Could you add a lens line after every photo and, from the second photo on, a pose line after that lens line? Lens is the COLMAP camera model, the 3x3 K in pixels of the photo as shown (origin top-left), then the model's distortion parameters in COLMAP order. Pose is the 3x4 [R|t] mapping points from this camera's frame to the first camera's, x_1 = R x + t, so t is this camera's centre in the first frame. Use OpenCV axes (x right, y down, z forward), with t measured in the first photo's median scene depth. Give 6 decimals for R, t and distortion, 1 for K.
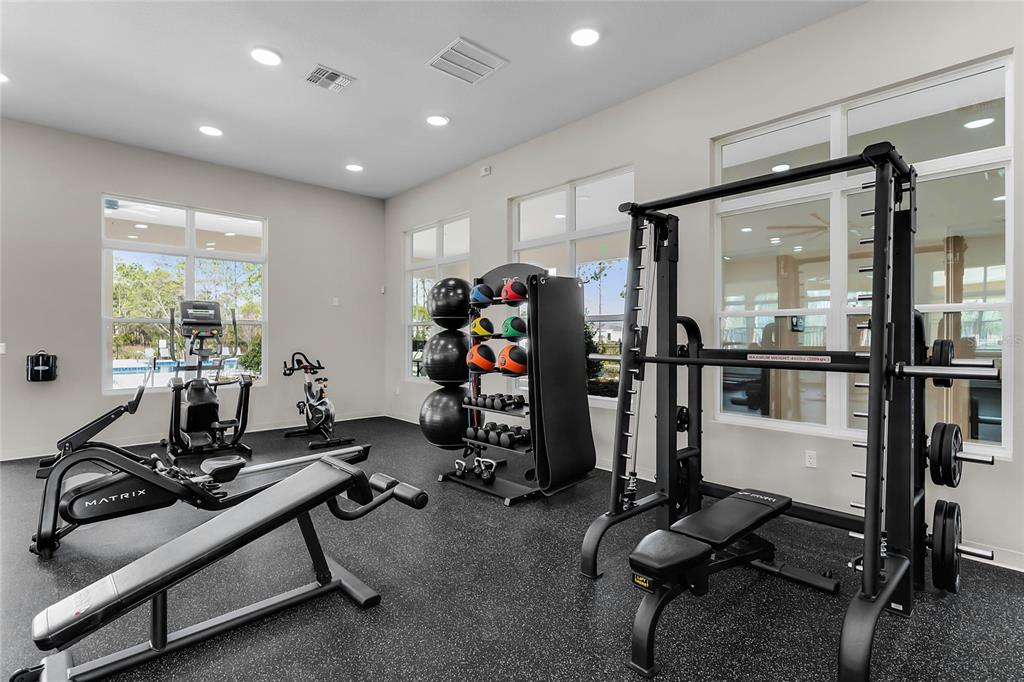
lens RADIAL K [[479.5, 0, 517.2], [0, 479.5, 340.4], [0, 0, 1]] dist [-0.004095, 0.000406]
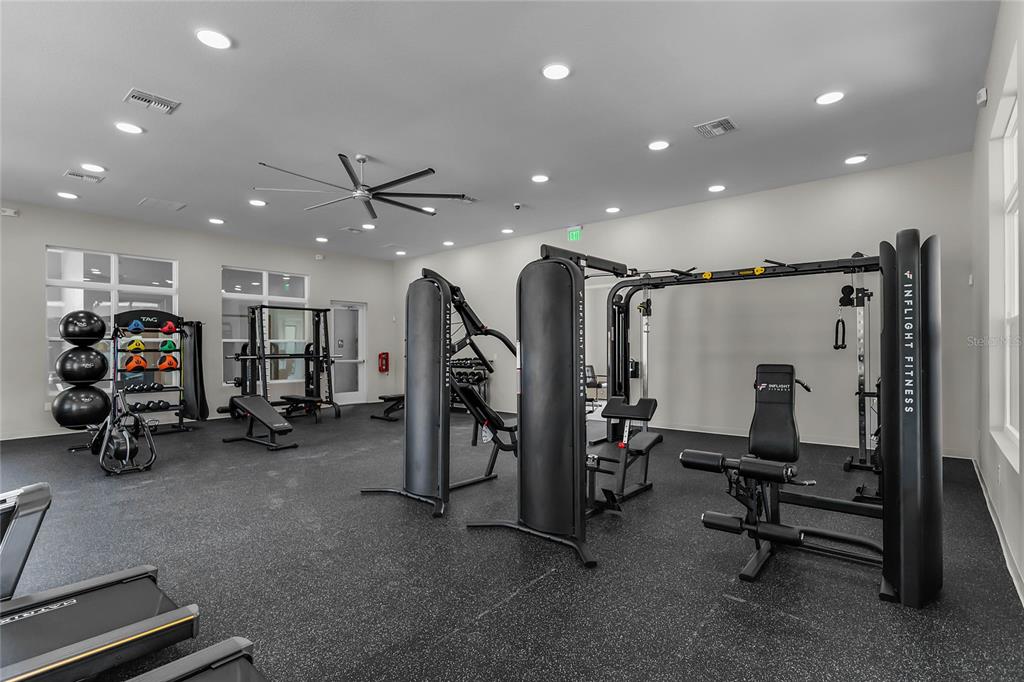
lens RADIAL K [[504.7, 0, 521.6], [0, 504.7, 347.1], [0, 0, 1]] dist [-0.003153, -0.000906]
pose [[-0.115503, -0.003490, 0.993301, -1.892537], [0.015415, 0.999867, 0.005306, -0.009147], [-0.993187, 0.015925, -0.115434, -0.141862]]
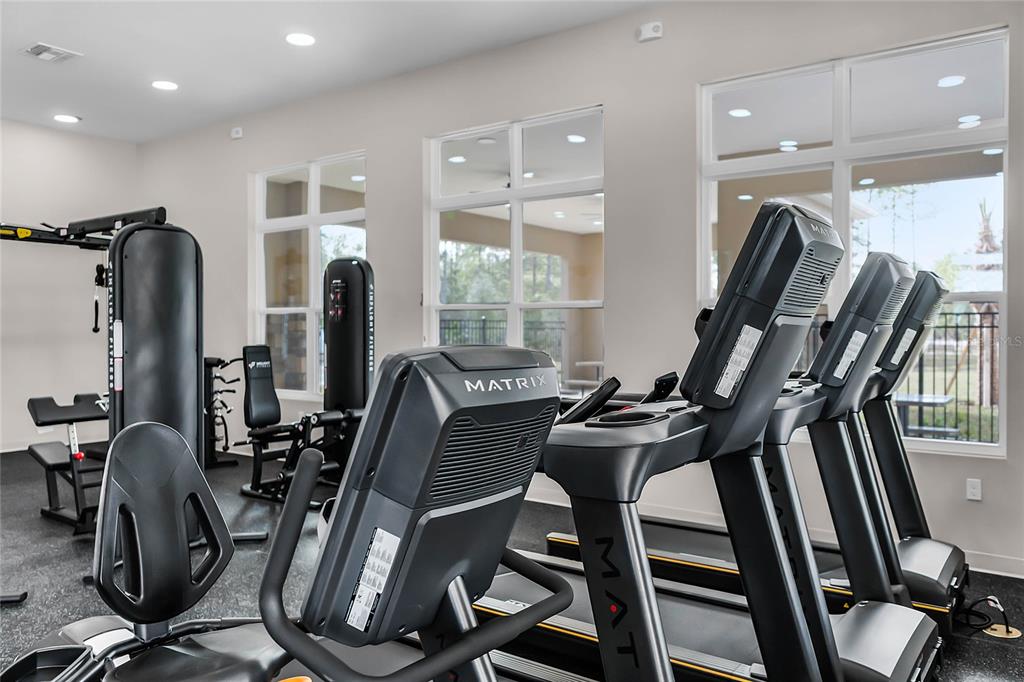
lens RADIAL K [[779.0, 0, 508.7], [0, 779.0, 336.7], [0, 0, 1]] dist [0.001009, -0.004854]
pose [[-0.986110, -0.005325, -0.166011, -1.396931], [-0.008831, 0.999753, 0.020391, -0.019045], [0.165861, 0.021574, -0.985913, 0.791616]]
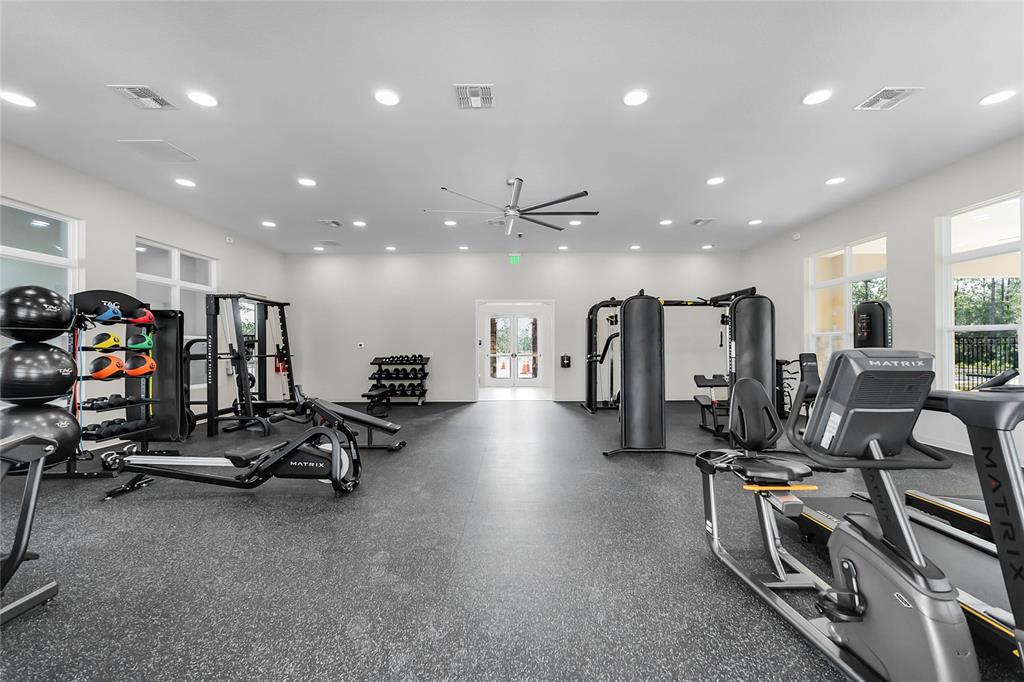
lens RADIAL K [[432.0, 0, 522.0], [0, 432.0, 344.4], [0, 0, 1]] dist [0.007472, -0.000036]
pose [[-0.734798, 0.000450, 0.678286, -1.461815], [0.007745, 0.999940, 0.007727, -0.019198], [-0.678242, 0.010931, -0.734758, 1.036178]]
